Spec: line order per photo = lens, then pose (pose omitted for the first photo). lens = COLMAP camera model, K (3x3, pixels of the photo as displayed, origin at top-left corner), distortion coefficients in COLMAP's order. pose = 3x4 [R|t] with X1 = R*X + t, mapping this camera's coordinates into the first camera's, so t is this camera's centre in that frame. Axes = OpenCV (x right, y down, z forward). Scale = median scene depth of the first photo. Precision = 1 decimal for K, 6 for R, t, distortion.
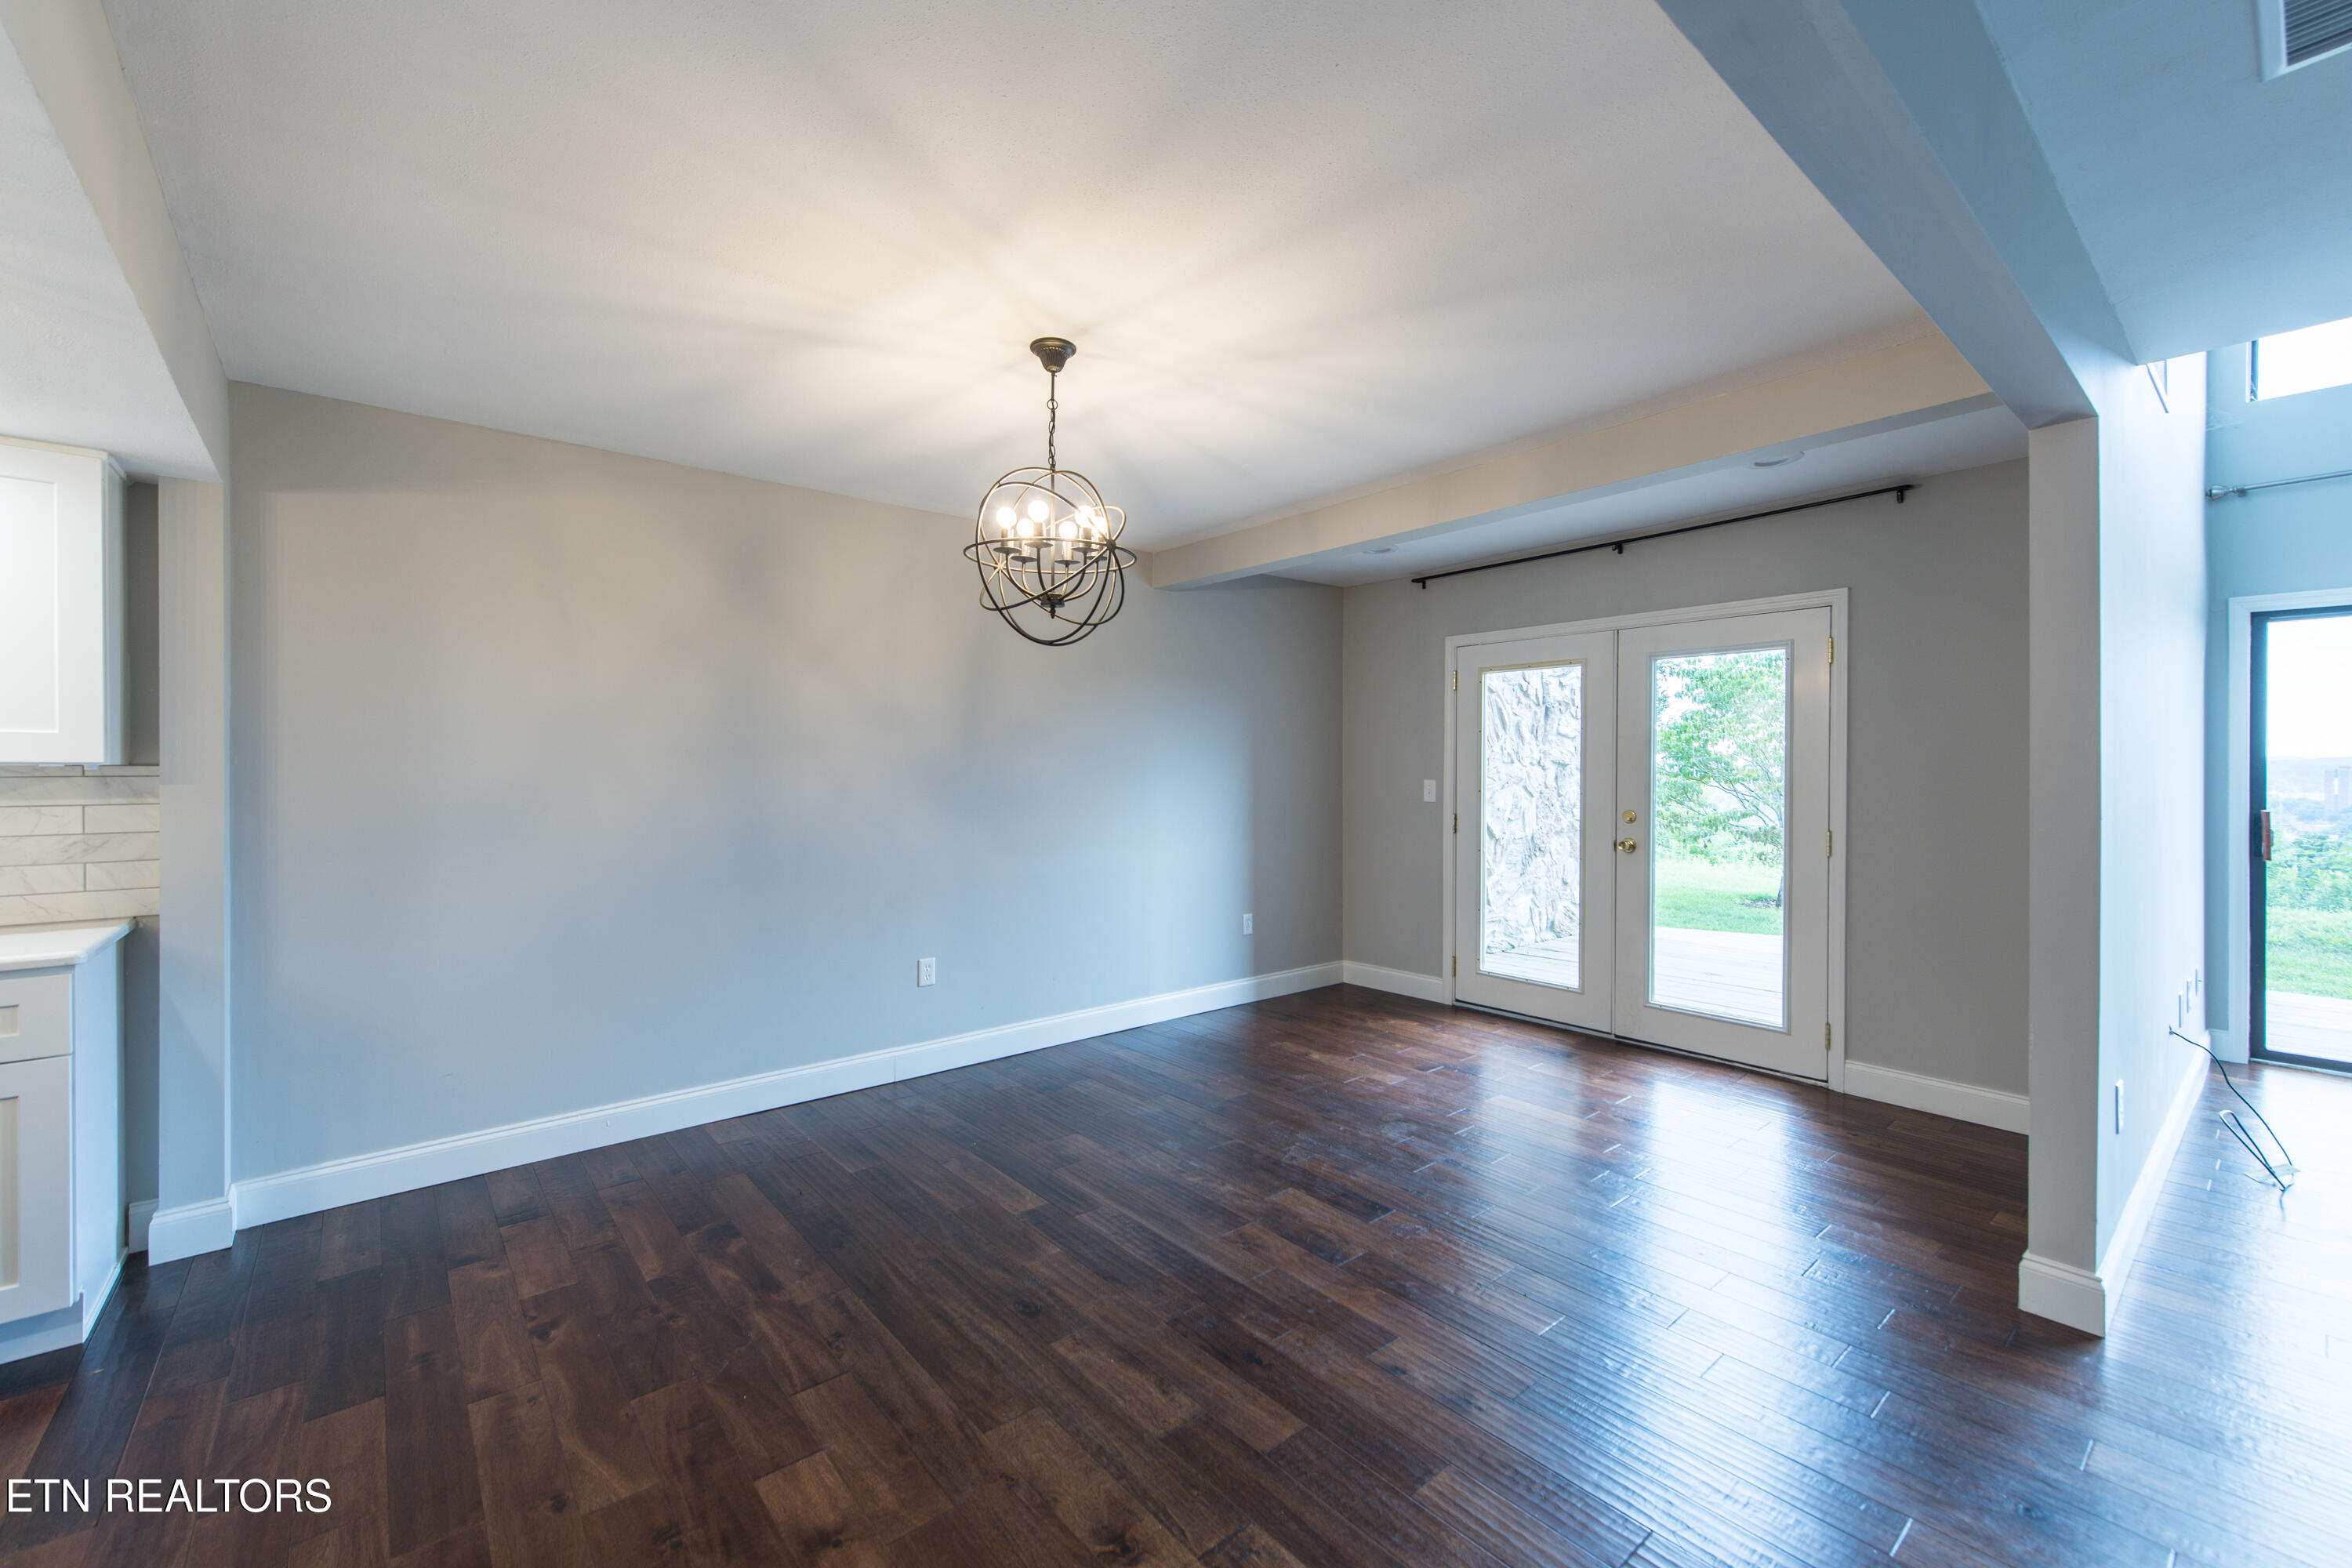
lens RADIAL K [[949.5, 0, 1180.6], [0, 949.5, 772.5], [0, 0, 1]] dist [0.002106, -0.000079]
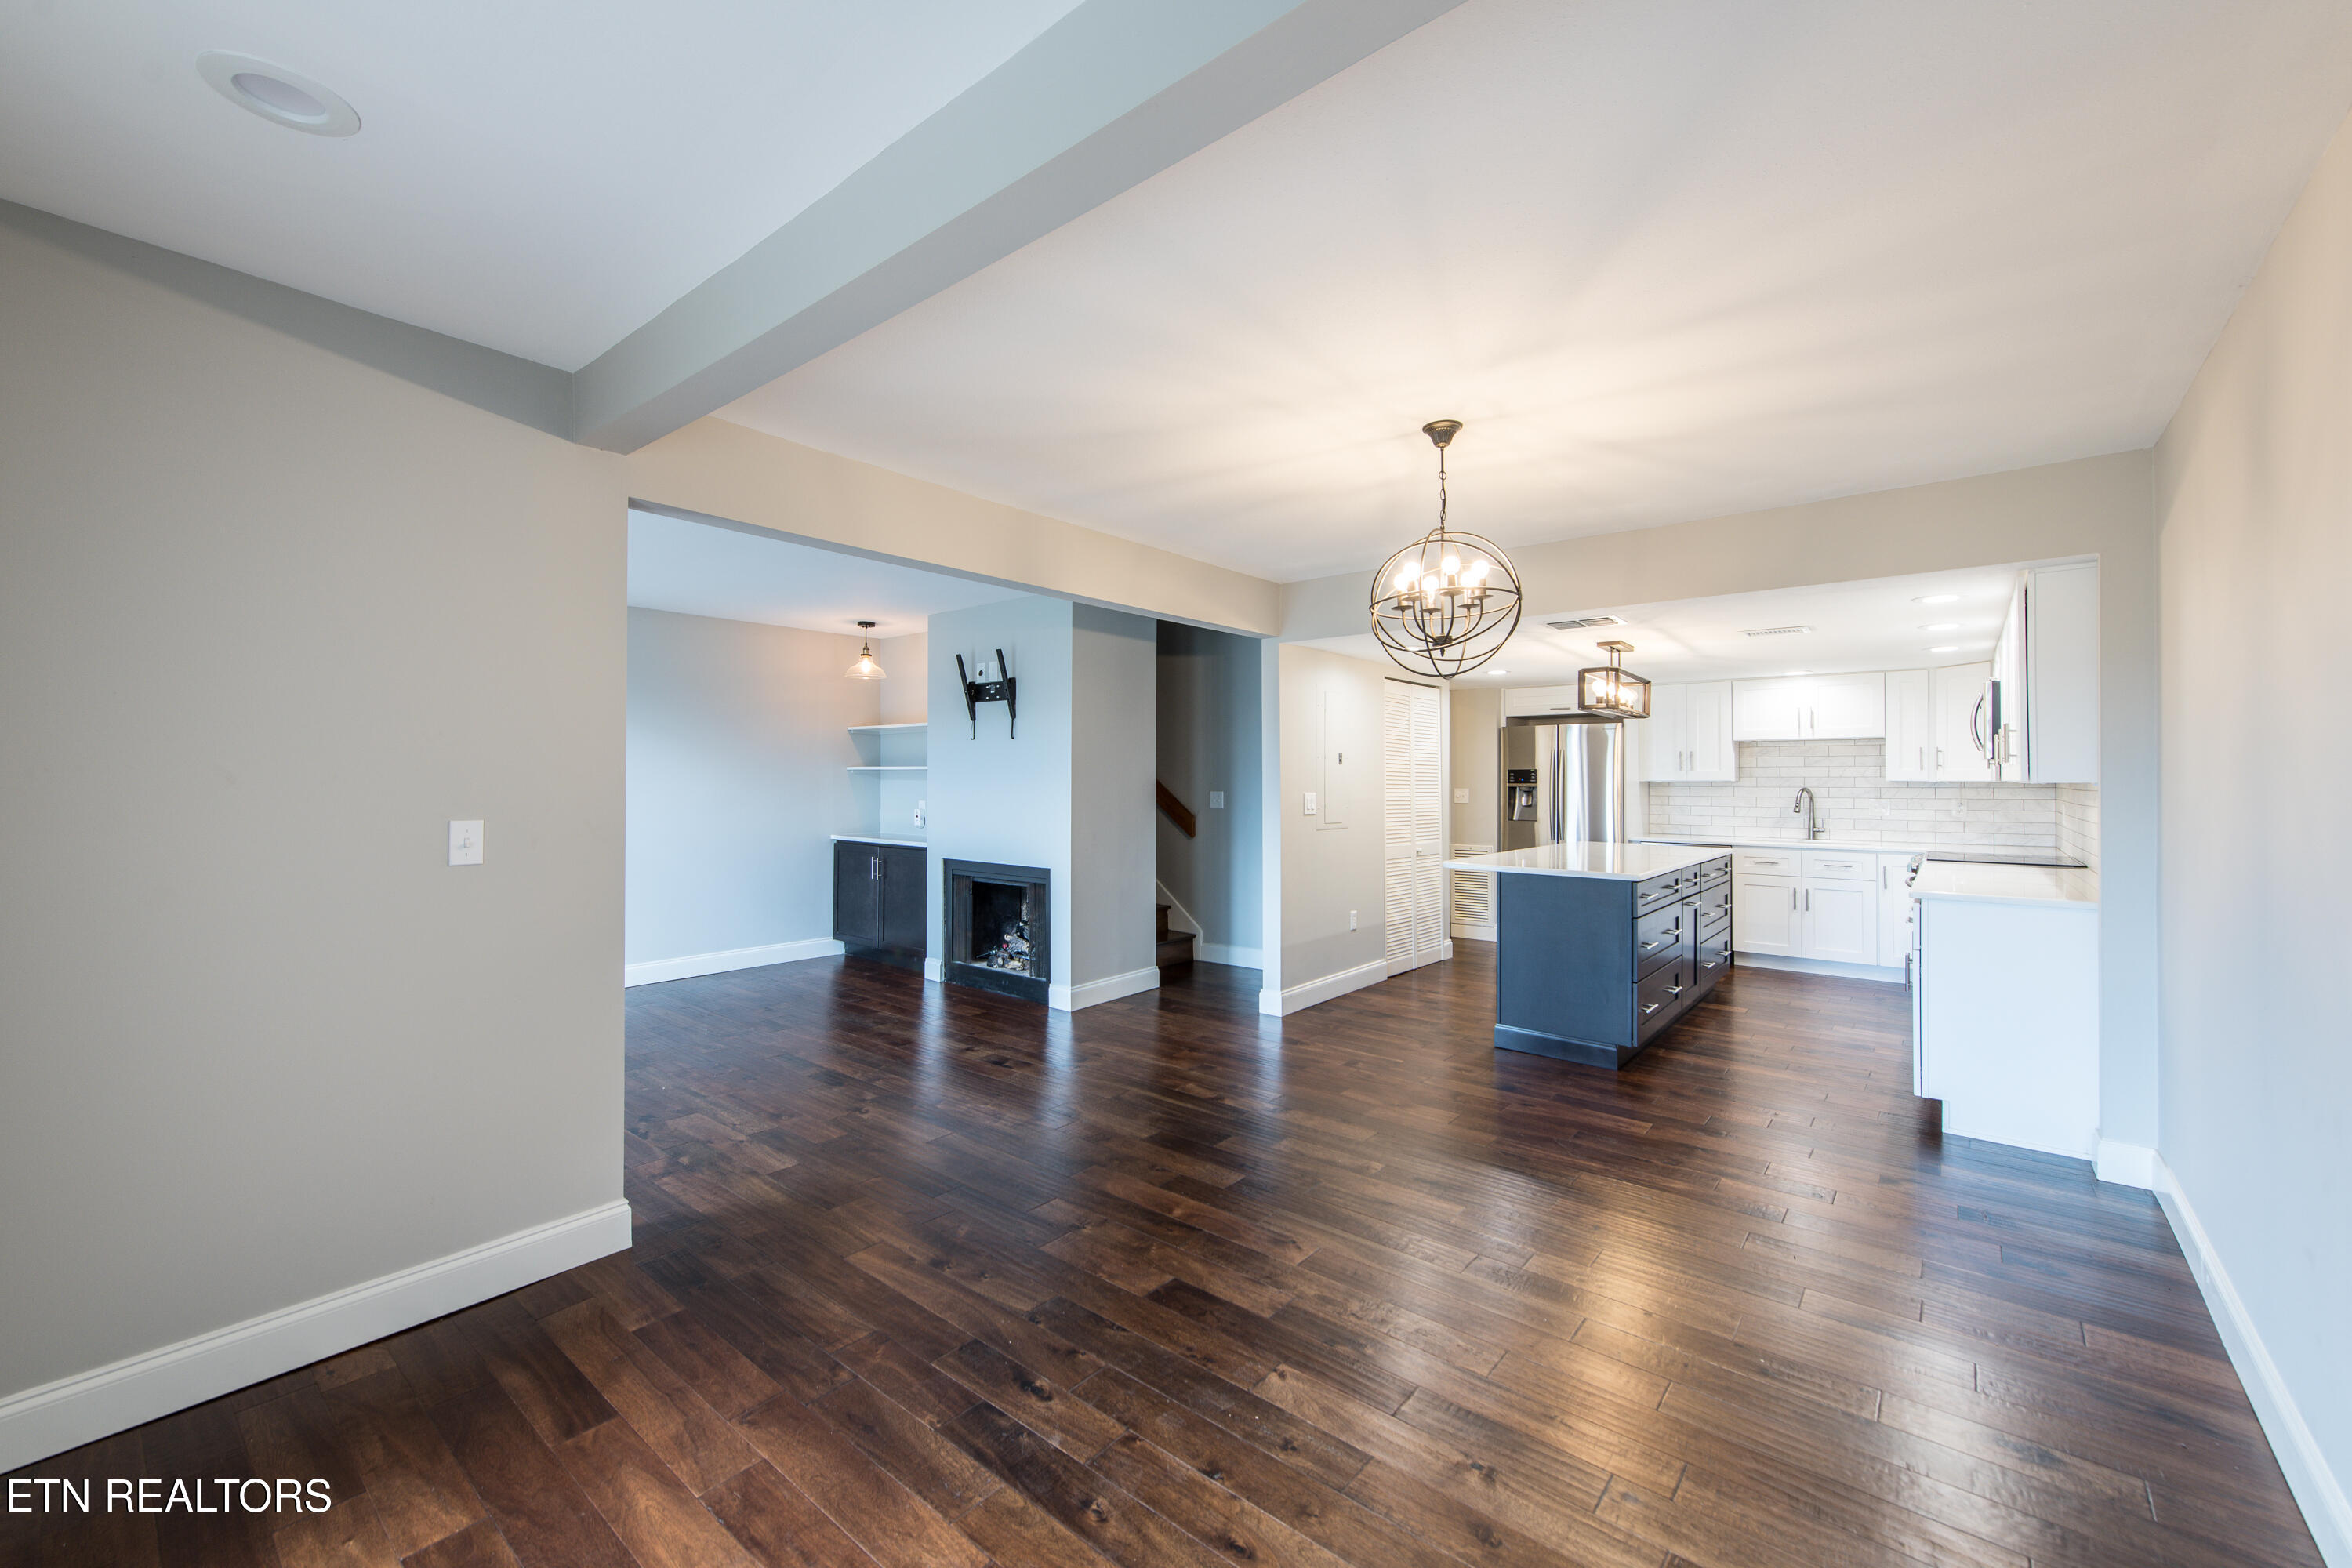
lens RADIAL K [[936.8, 0, 1178.3], [0, 936.8, 768.4], [0, 0, 1]] dist [0.045079, -0.000067]
pose [[-0.984559, -0.004126, -0.175004, 0.234232], [-0.001739, 0.999903, -0.013791, -0.004650], [0.175044, -0.013274, -0.984471, 1.257007]]
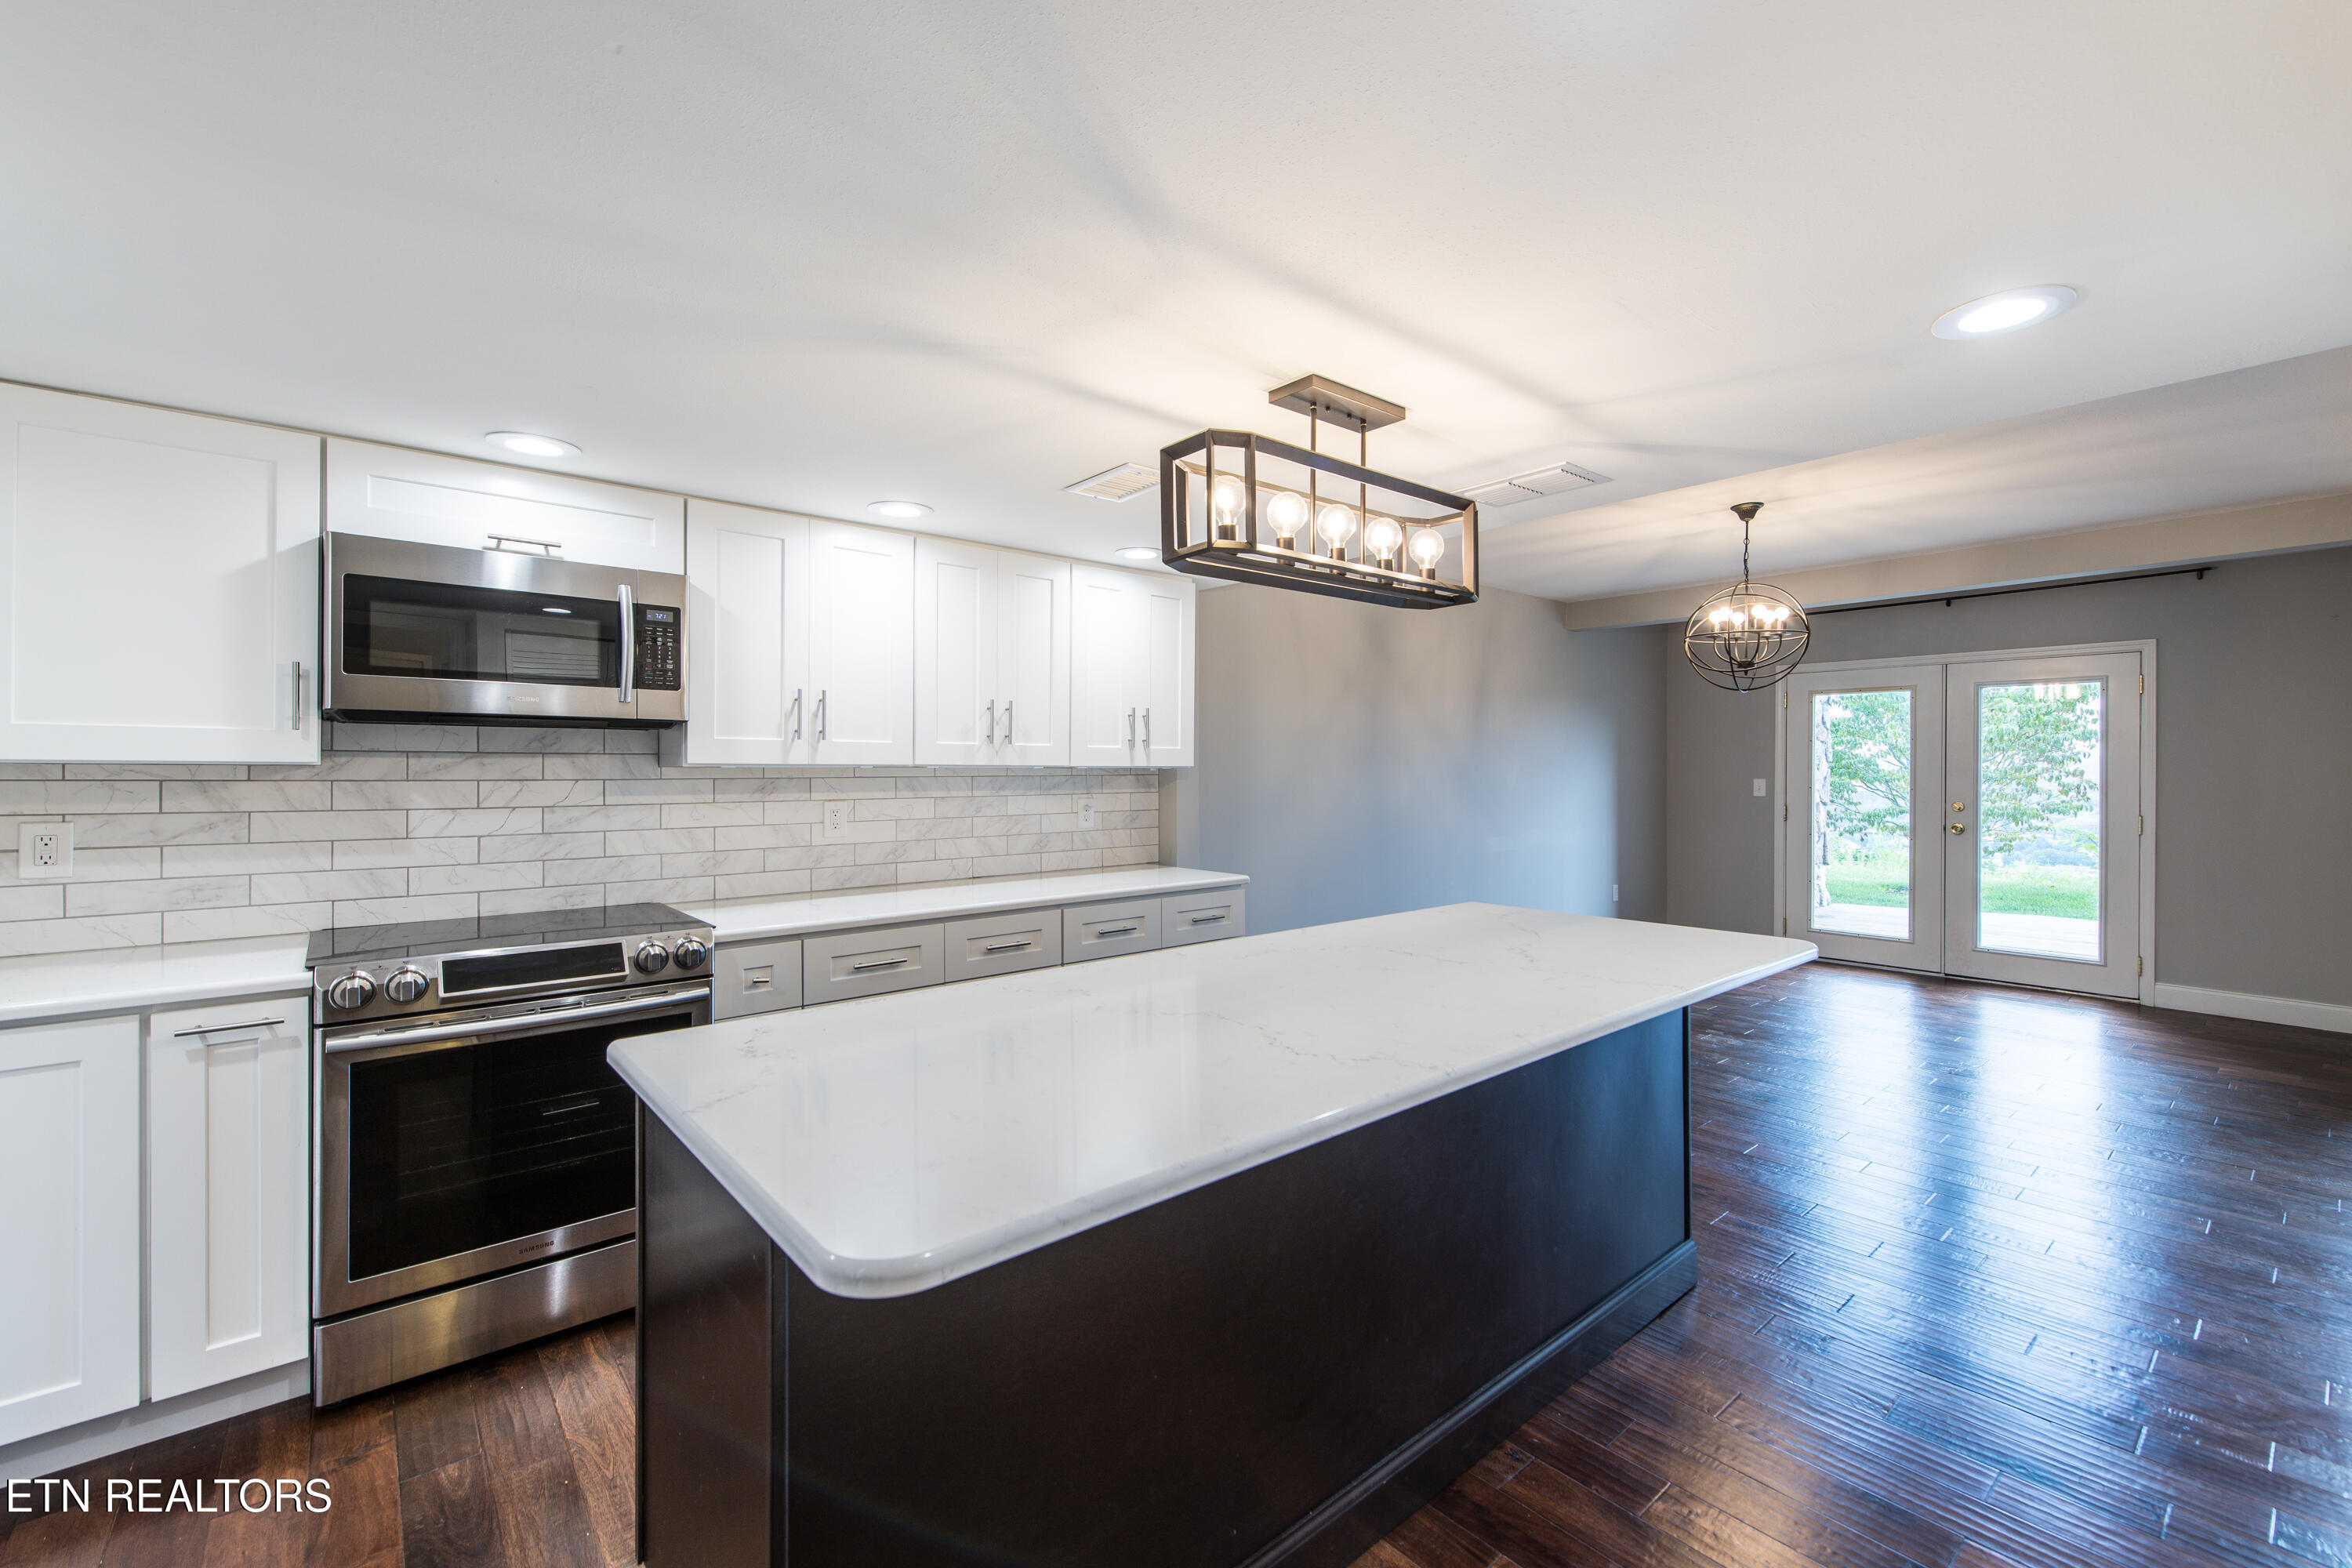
lens RADIAL K [[980.4, 0, 1184.0], [0, 980.4, 768.4], [0, 0, 1]] dist [0.011416, -0.003489]
pose [[0.999990, 0.001491, 0.004212, -0.654052], [-0.001476, 0.999993, -0.003466, -0.000368], [-0.004217, 0.003459, 0.999985, -0.390363]]
